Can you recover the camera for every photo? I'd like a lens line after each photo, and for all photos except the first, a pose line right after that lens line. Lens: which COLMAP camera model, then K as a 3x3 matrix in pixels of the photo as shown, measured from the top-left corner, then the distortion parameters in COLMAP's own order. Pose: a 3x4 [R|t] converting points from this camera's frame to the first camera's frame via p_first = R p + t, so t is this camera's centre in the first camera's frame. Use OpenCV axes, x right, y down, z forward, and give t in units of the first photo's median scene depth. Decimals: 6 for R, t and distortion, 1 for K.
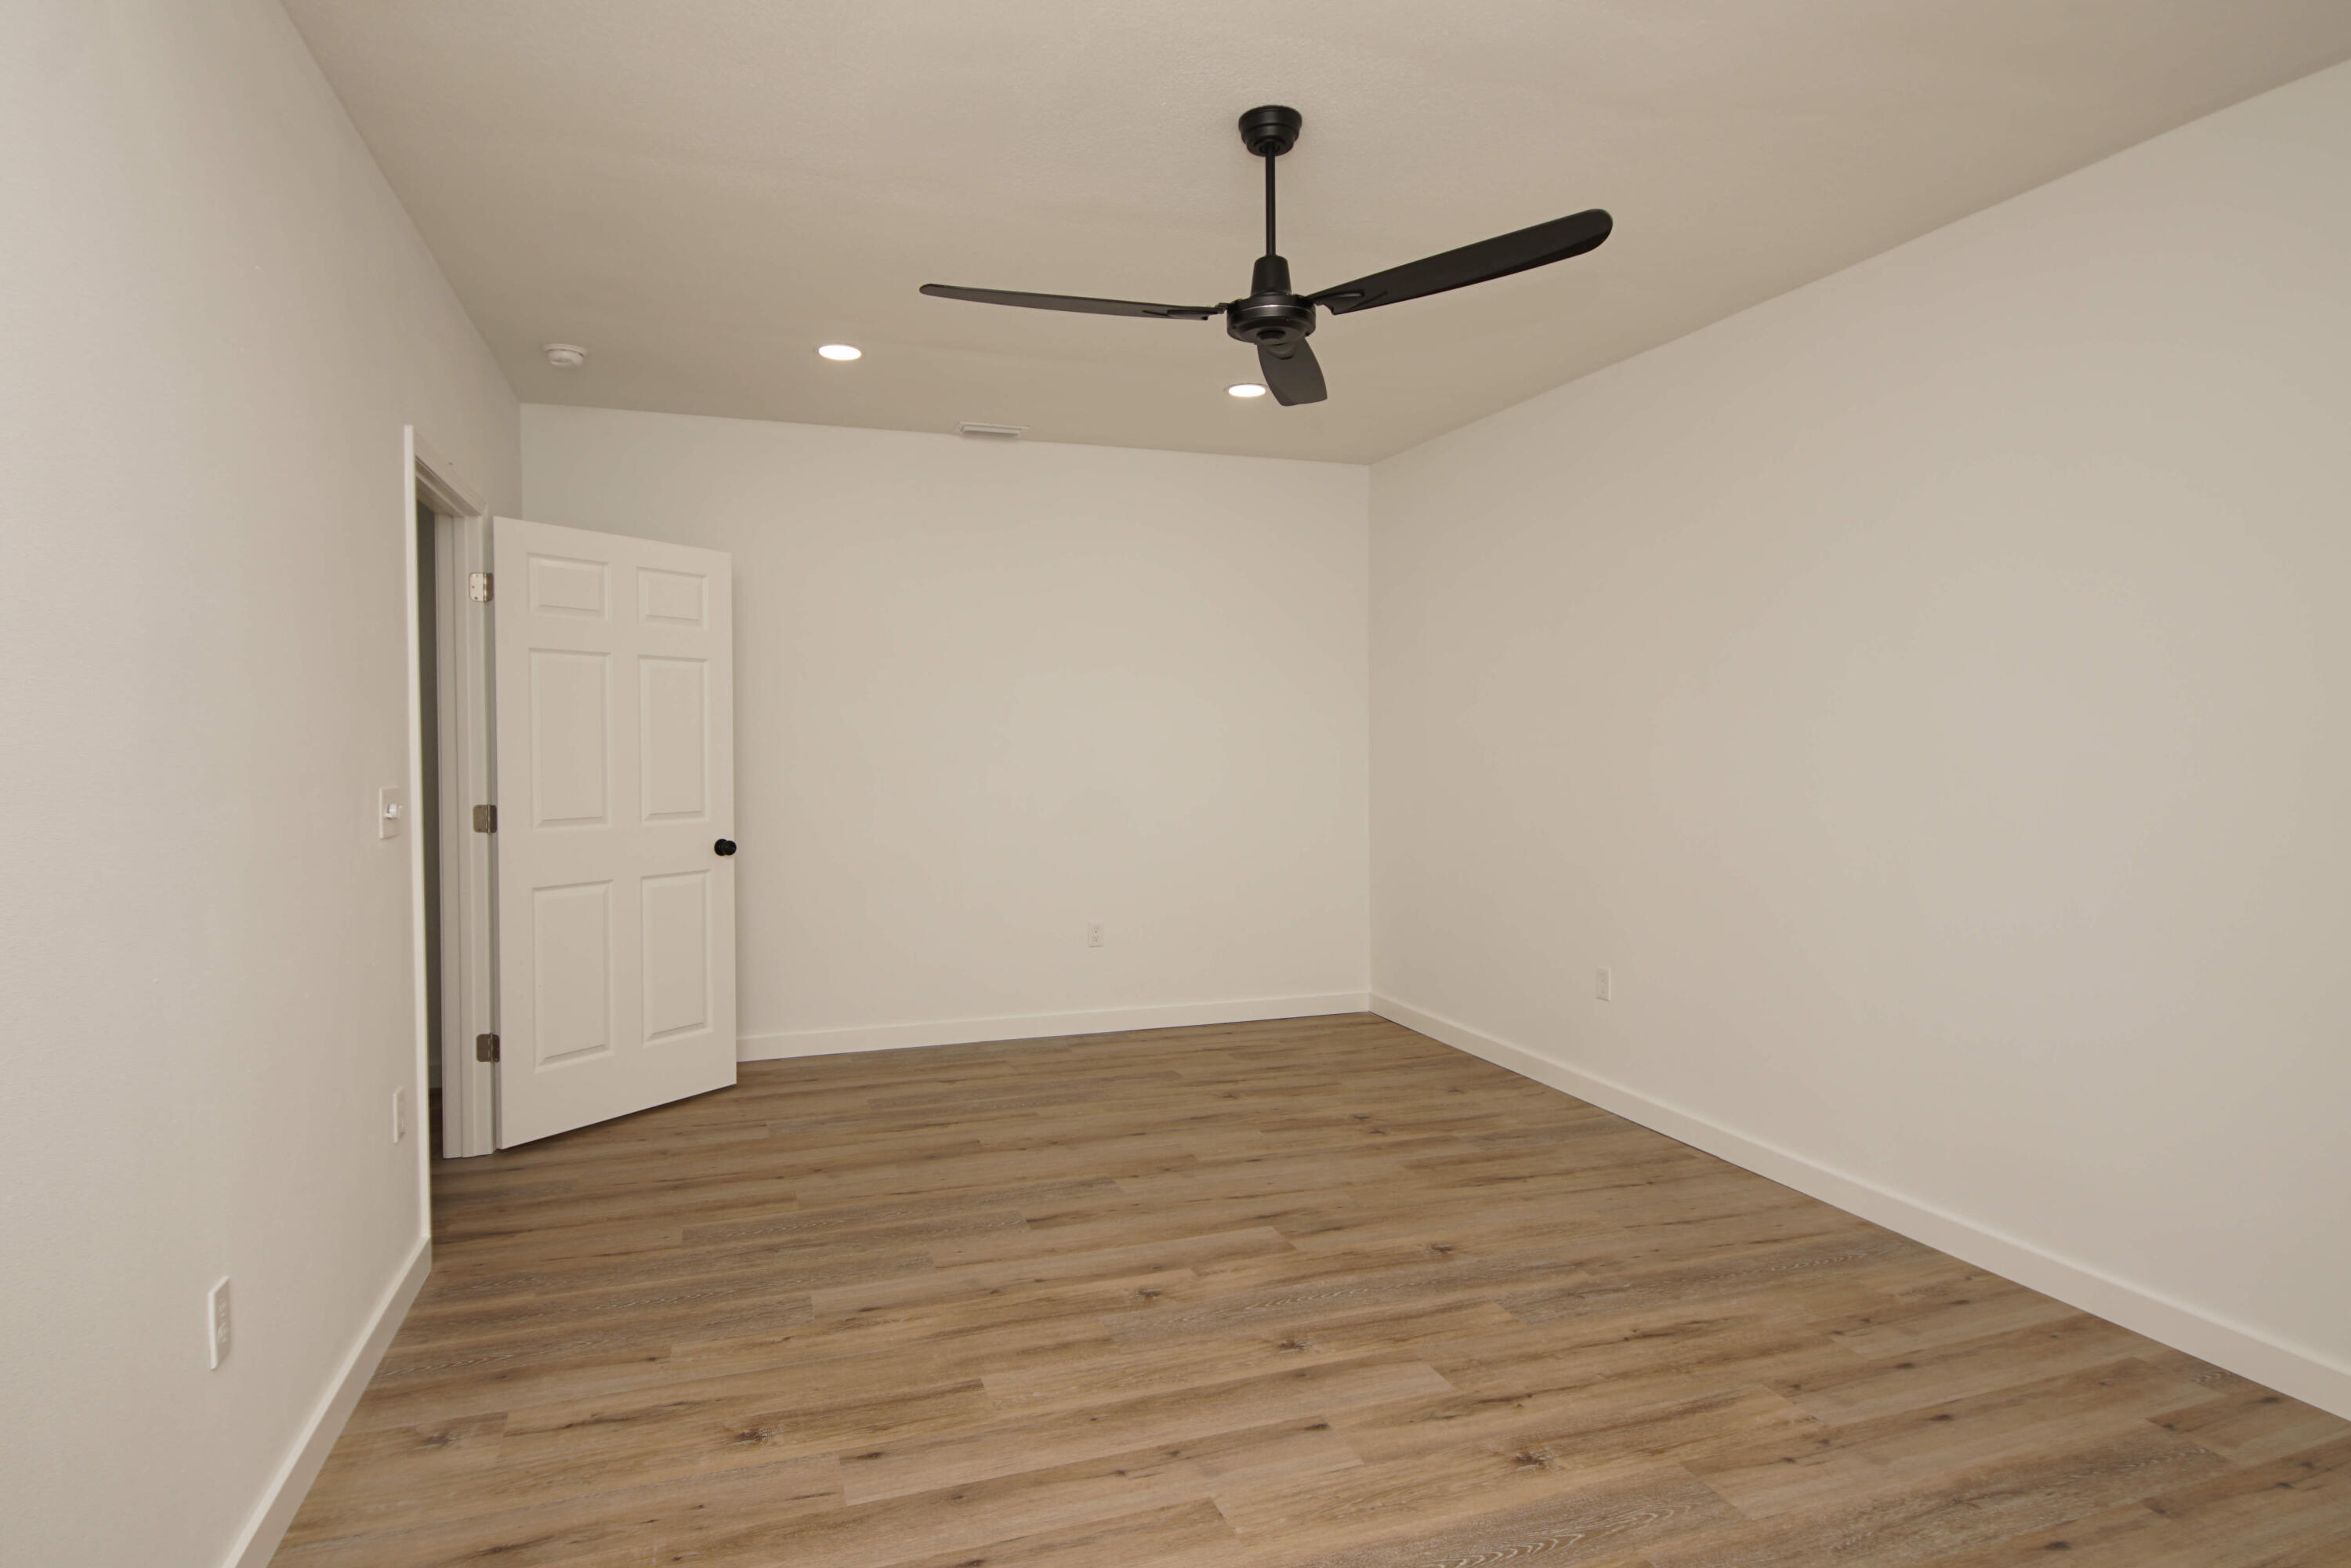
lens RADIAL K [[1264.5, 0, 1169.7], [0, 1264.5, 776.3], [0, 0, 1]] dist [0.020124, -0.016809]
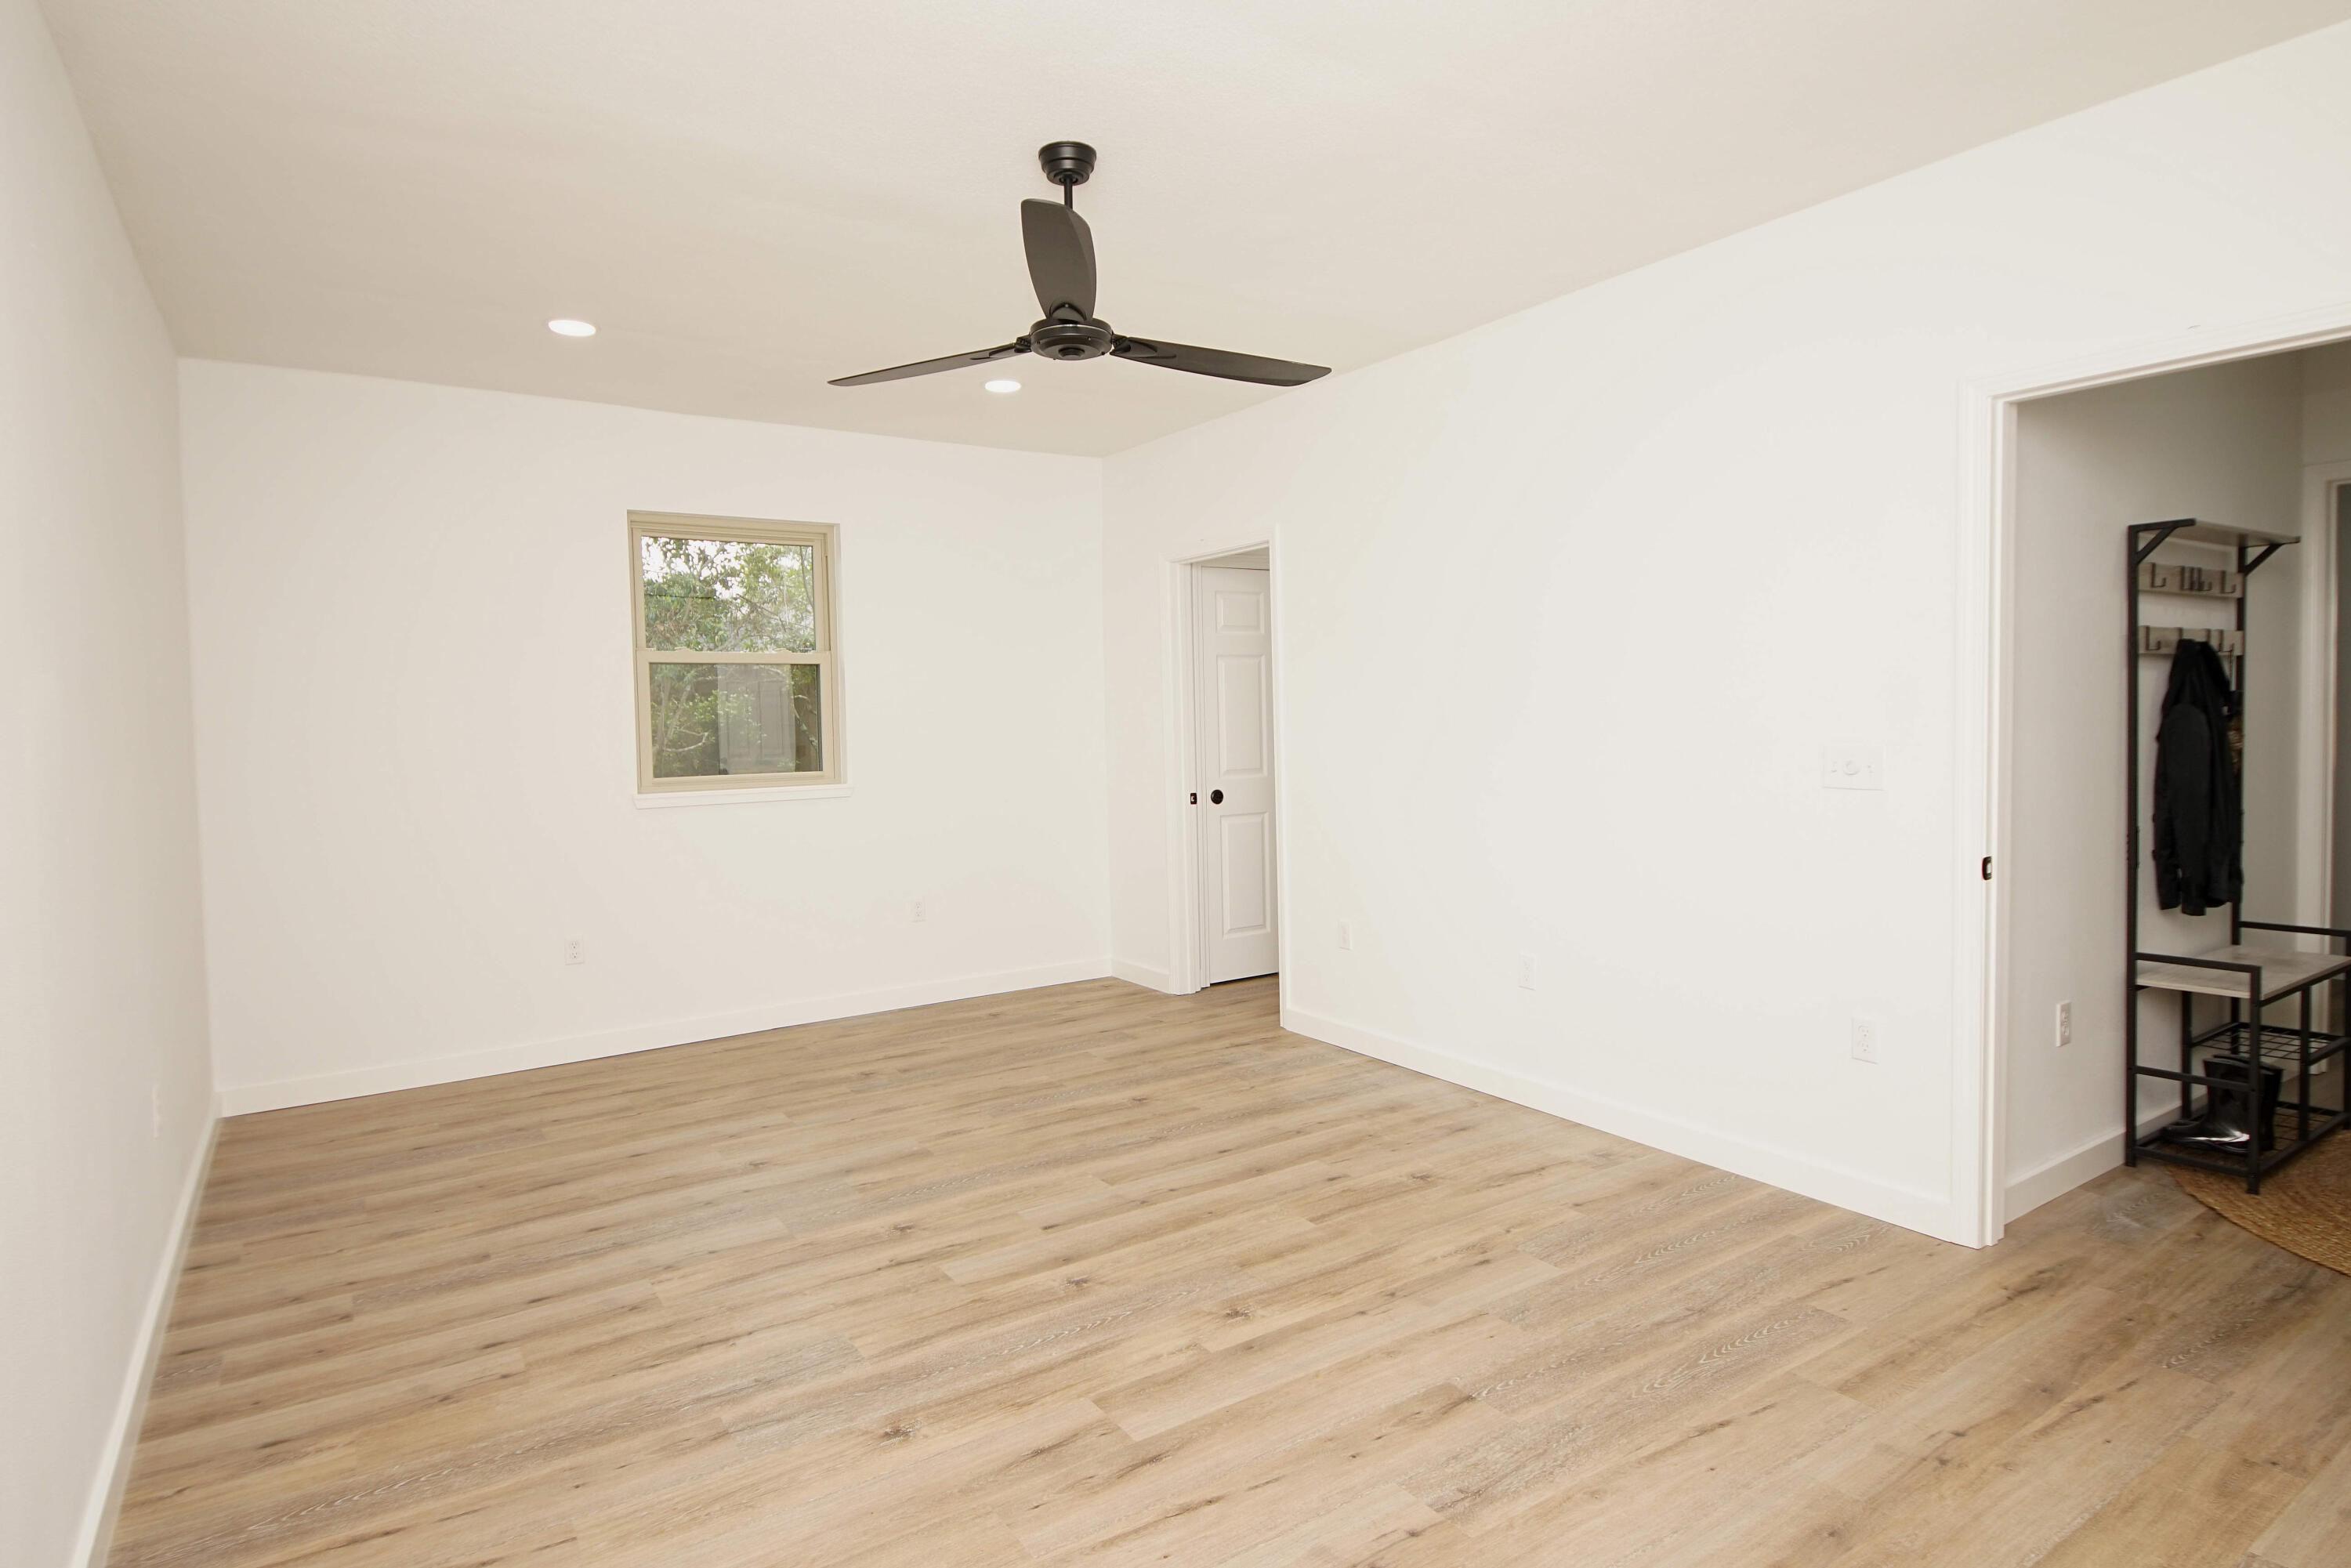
lens RADIAL K [[1264.5, 0, 1175.2], [0, 1264.5, 781.8], [0, 0, 1]] dist [0.020124, -0.016809]
pose [[-0.968700, 0.038059, -0.245300, 0.253047], [0.017676, 0.996244, 0.084764, -0.068369], [0.247604, 0.077775, -0.965735, 1.940365]]
